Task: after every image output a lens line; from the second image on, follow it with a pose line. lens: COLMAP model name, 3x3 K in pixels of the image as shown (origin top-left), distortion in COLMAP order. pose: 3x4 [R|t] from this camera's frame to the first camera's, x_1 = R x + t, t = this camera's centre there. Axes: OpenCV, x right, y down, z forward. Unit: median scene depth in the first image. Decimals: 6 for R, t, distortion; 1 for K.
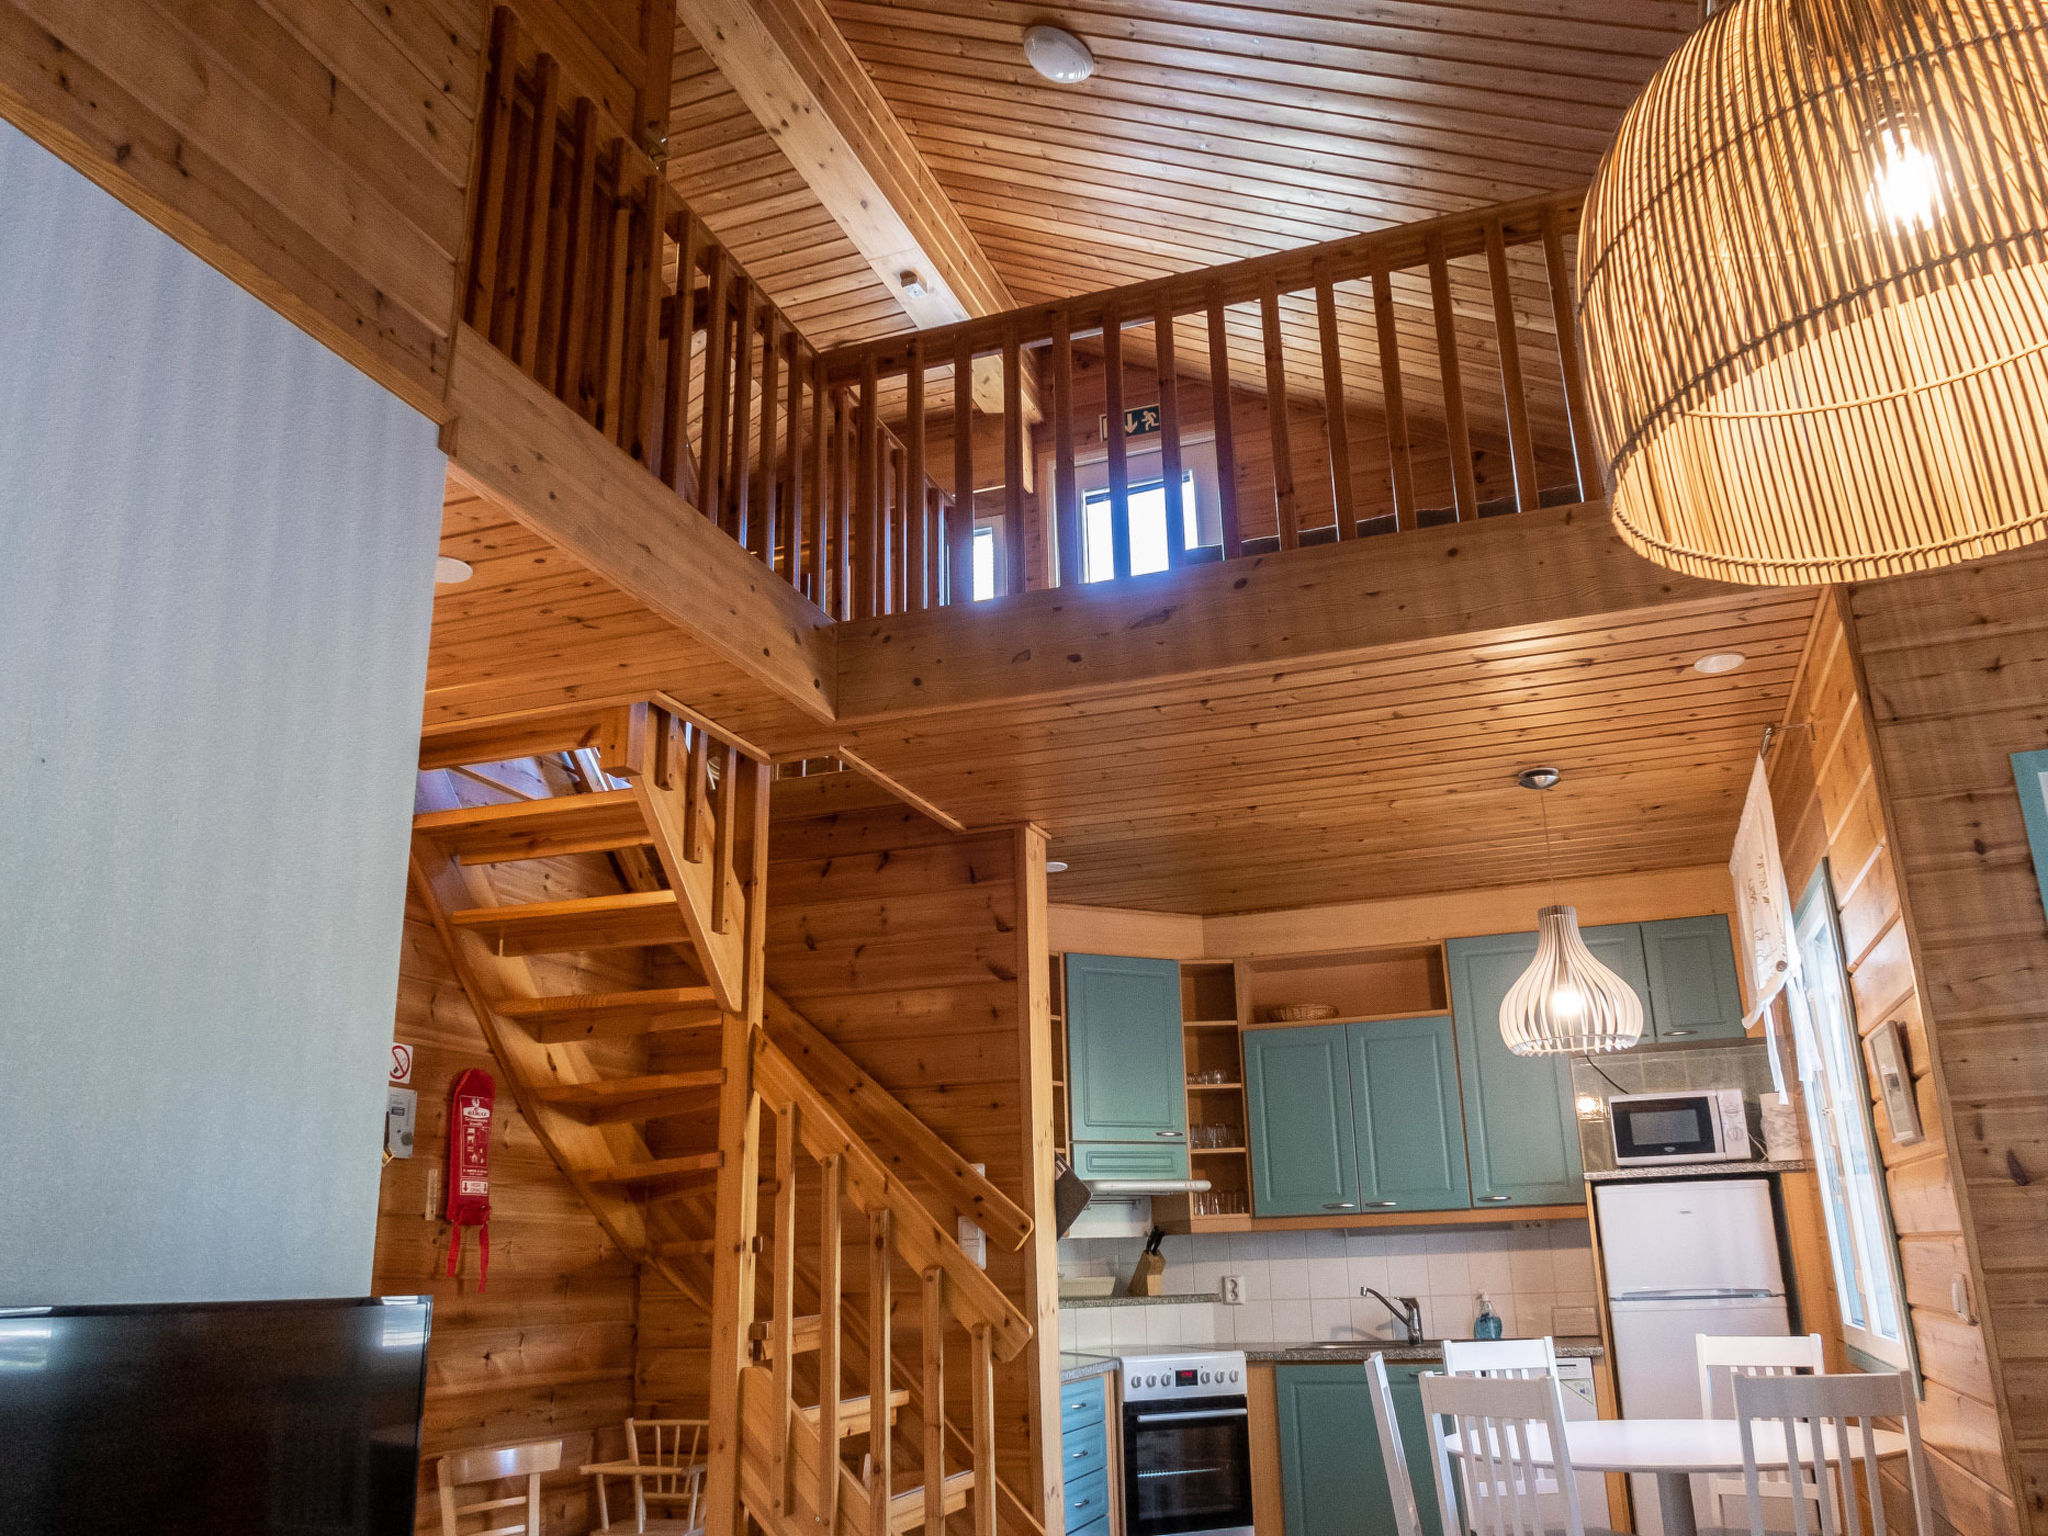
lens RADIAL K [[1595.5, 0, 1024.3], [0, 1595.5, 754.8], [0, 0, 1]] dist [-0.045918, 0.005905]
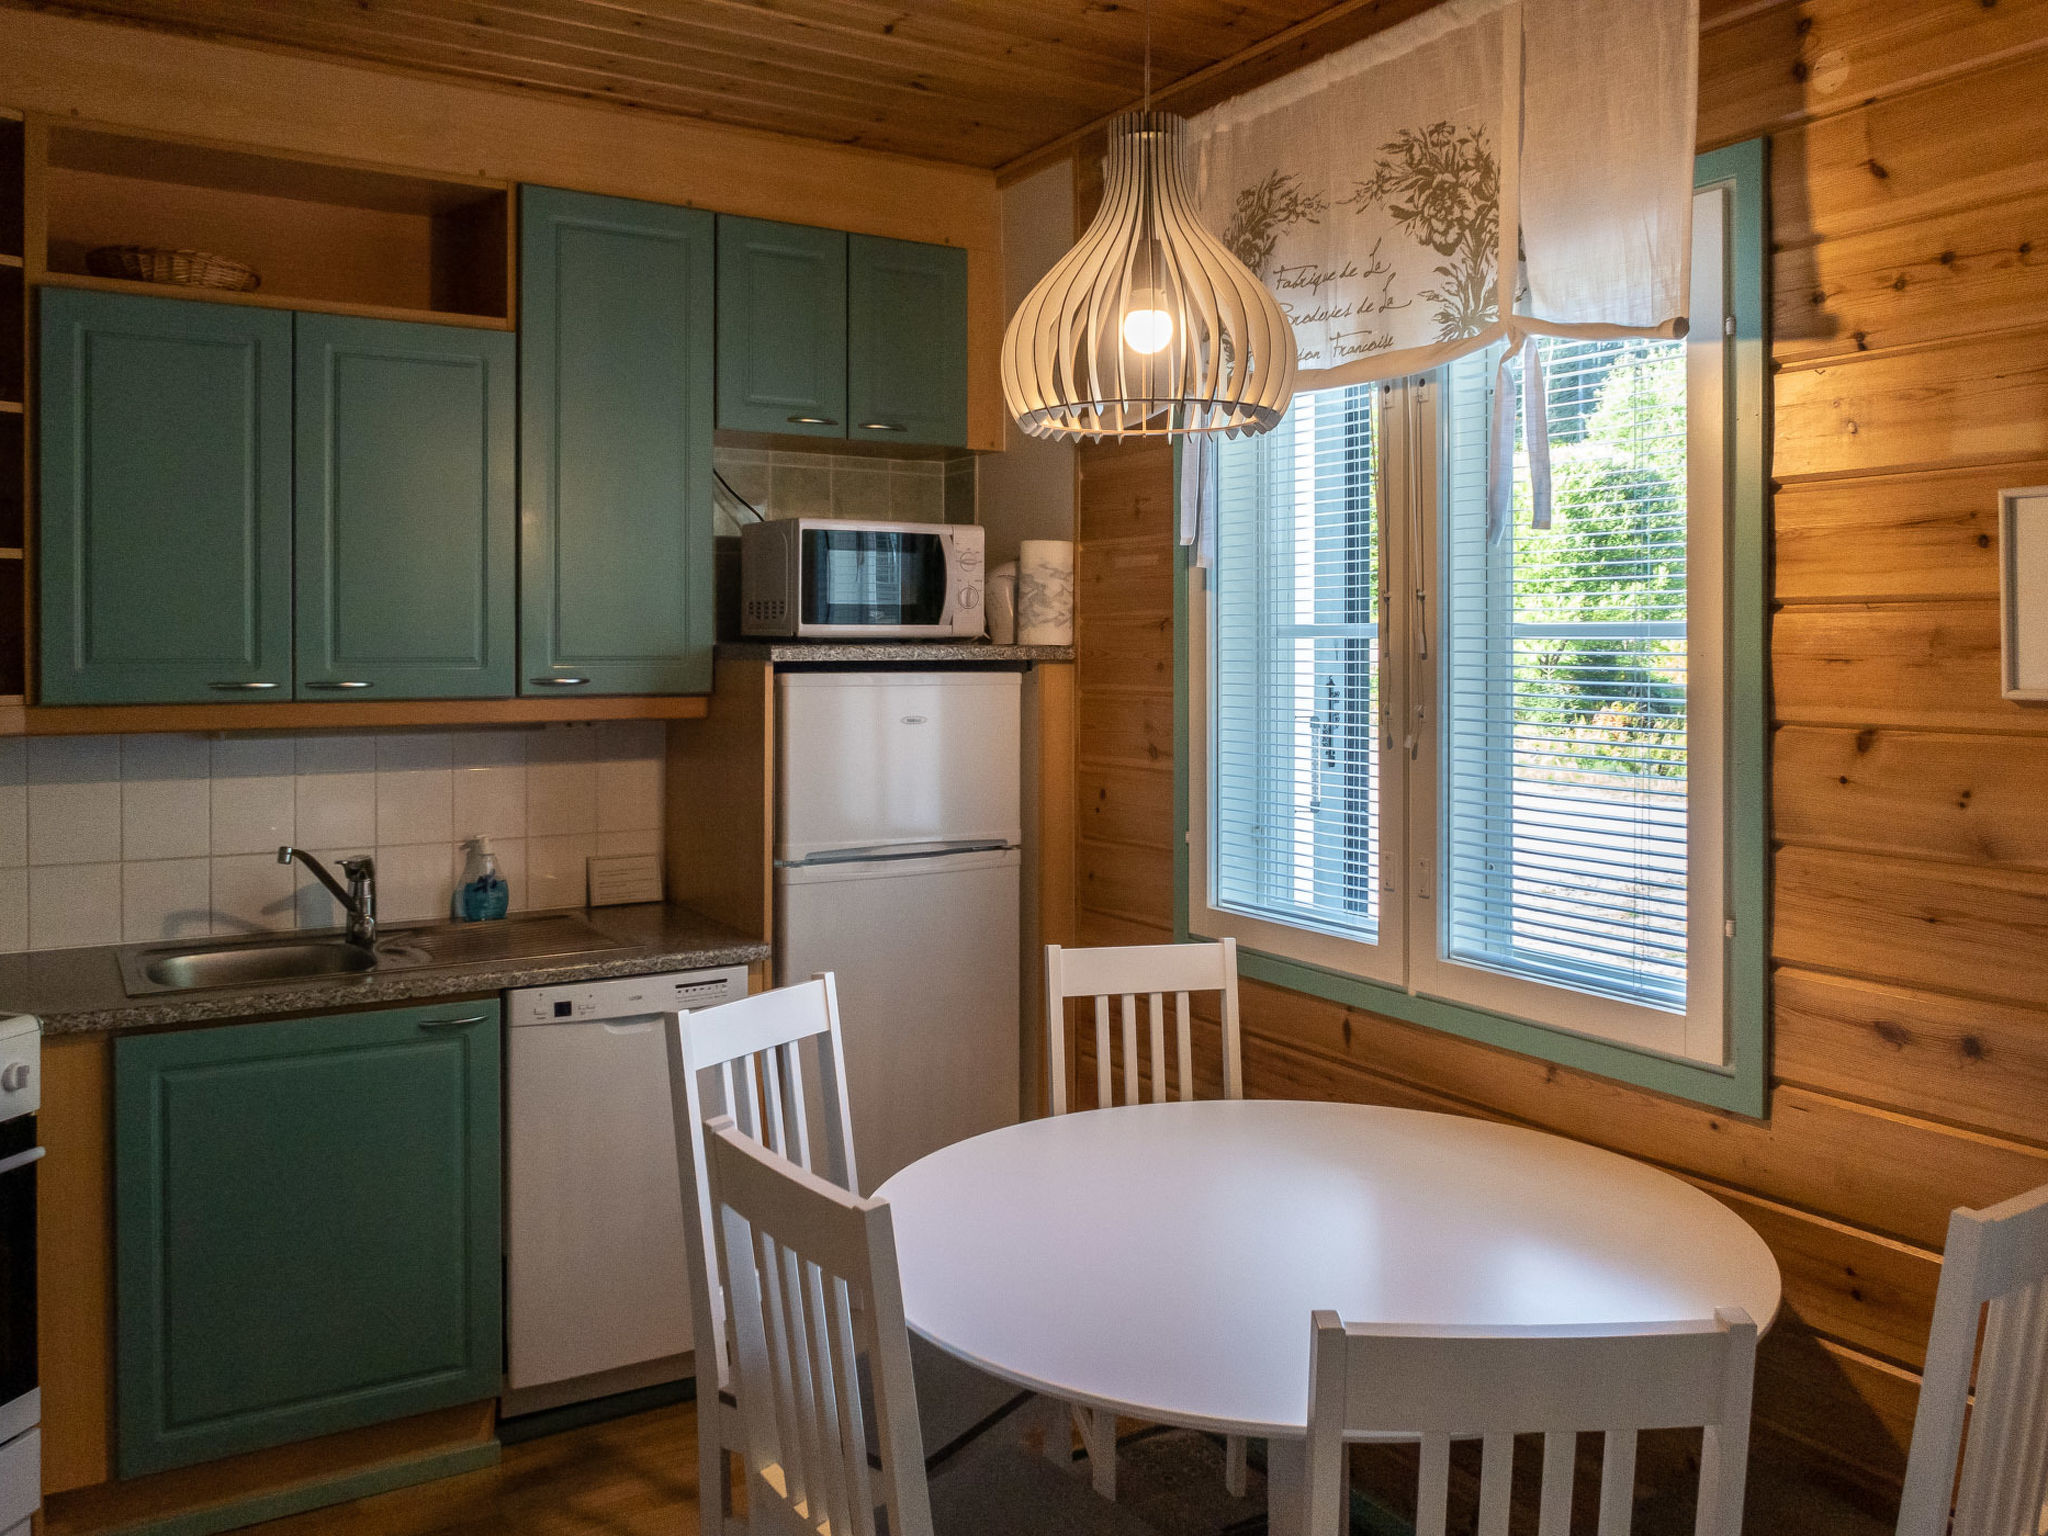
lens RADIAL K [[1622.0, 0, 977.5], [0, 1622.0, 650.6], [0, 0, 1]] dist [-0.007923, -0.002658]
pose [[0.632946, 0.021913, 0.773885, -0.049409], [-0.255075, 0.949690, 0.181730, 0.163786], [-0.730969, -0.312424, 0.606692, 0.689871]]
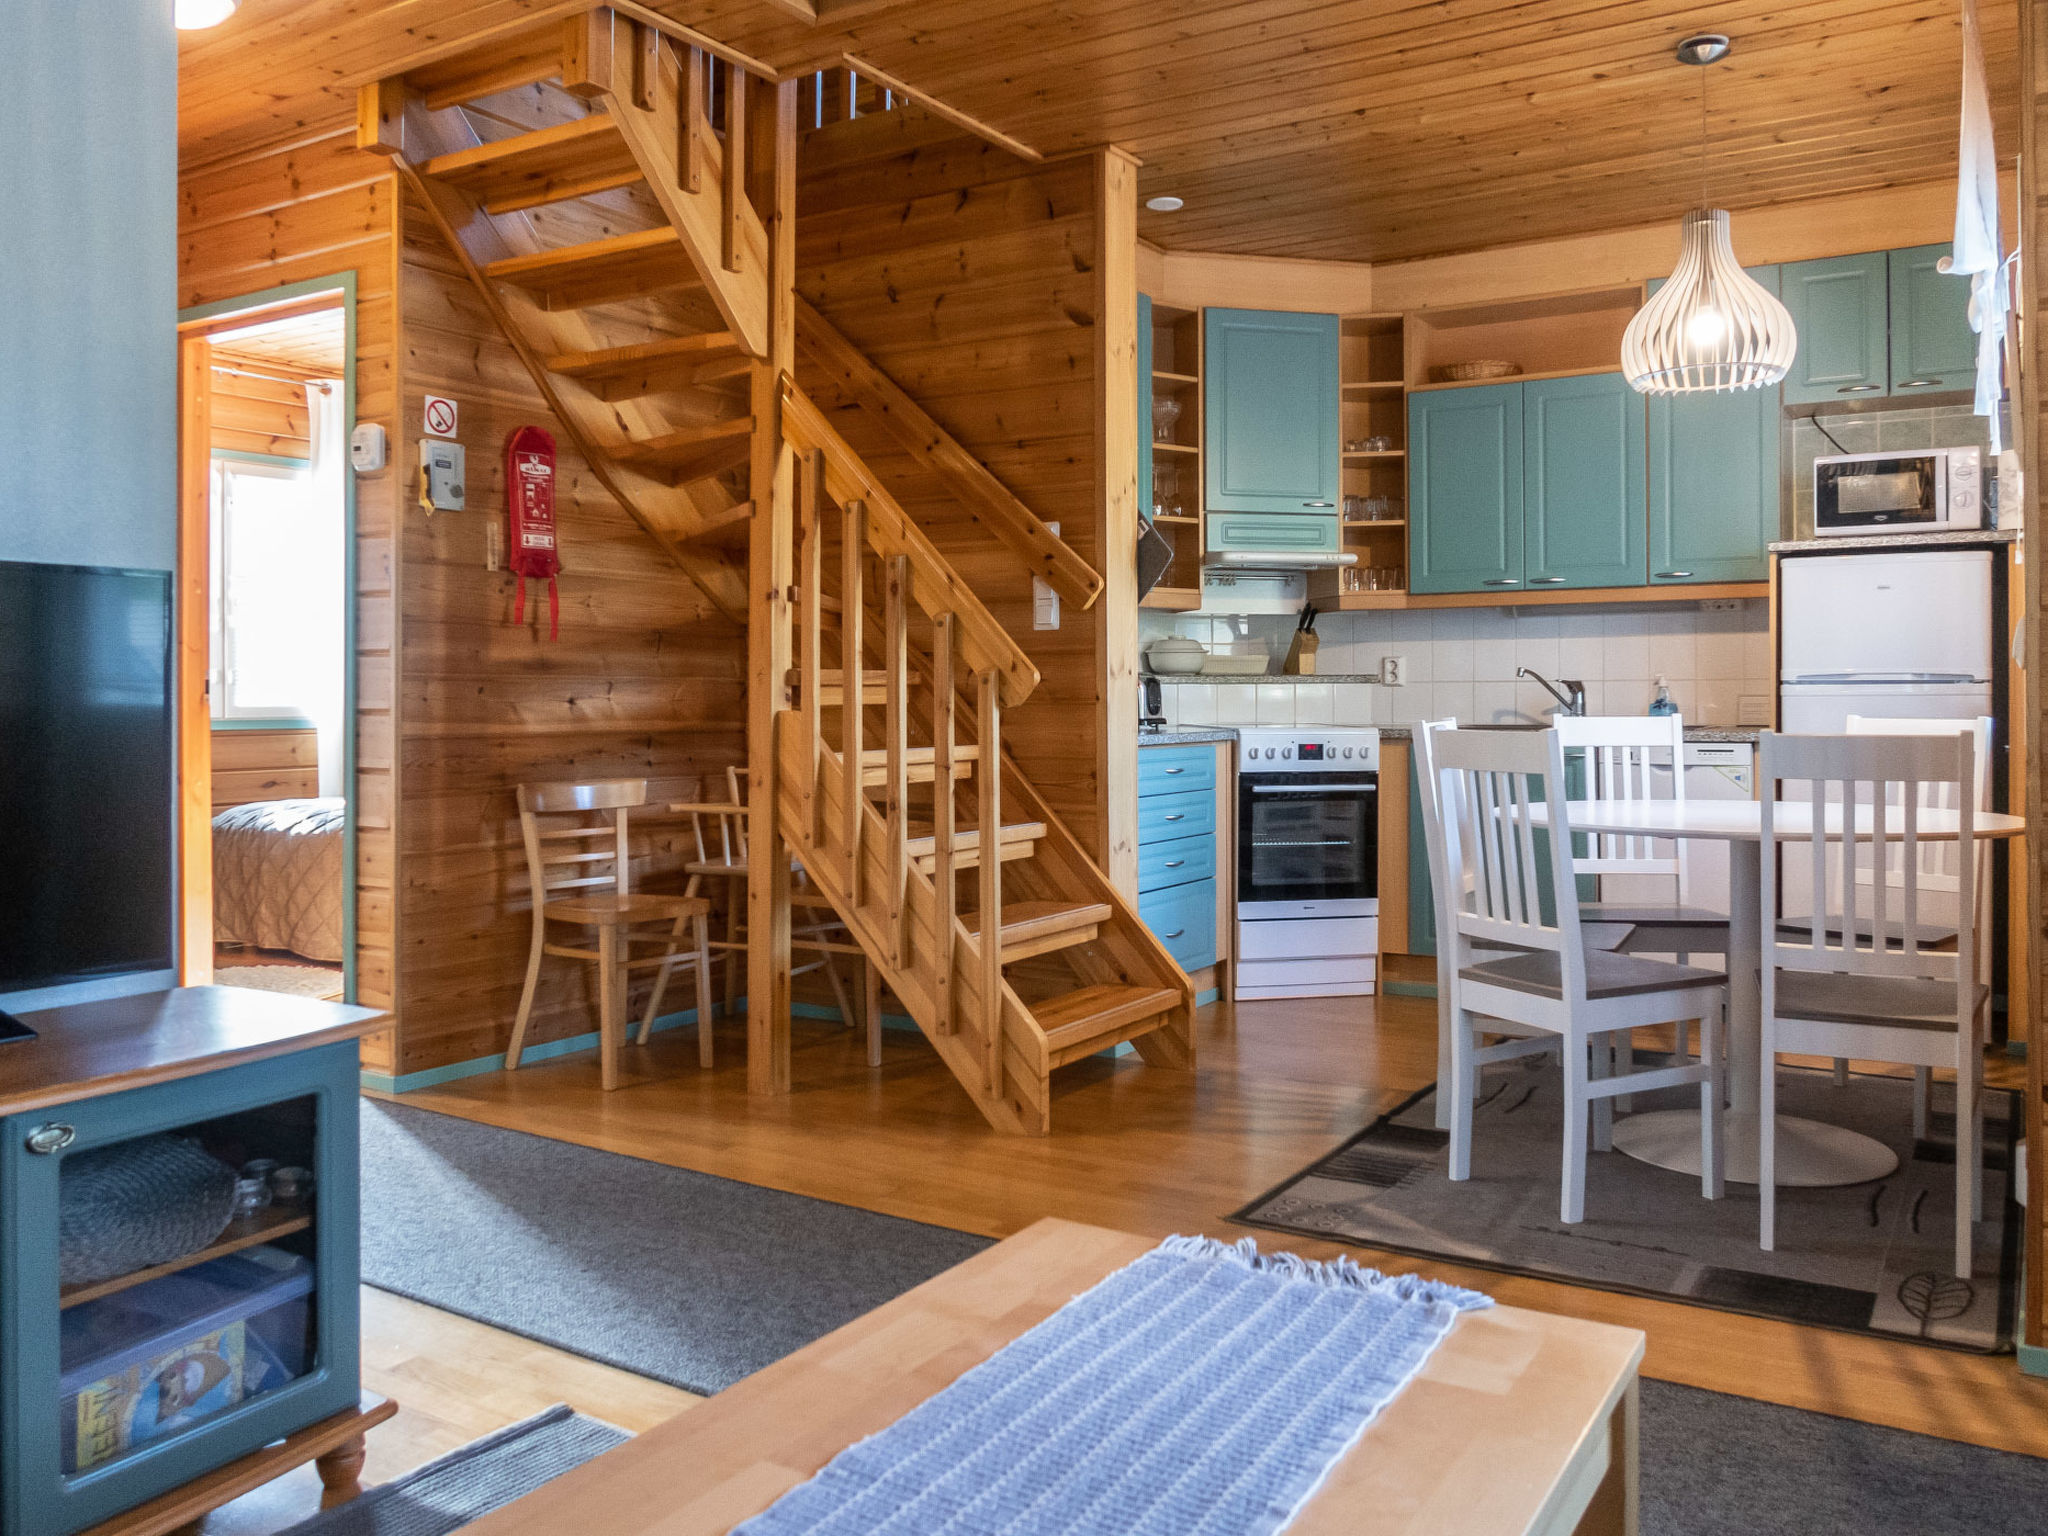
lens RADIAL K [[1649.8, 0, 1021.6], [0, 1649.8, 698.9], [0, 0, 1]] dist [-0.035777, 0.013570]
pose [[0.973978, 0.023182, -0.225452, 0.182473], [0.048337, 0.950621, 0.306567, 0.057209], [0.221427, -0.309488, 0.924764, 0.056983]]
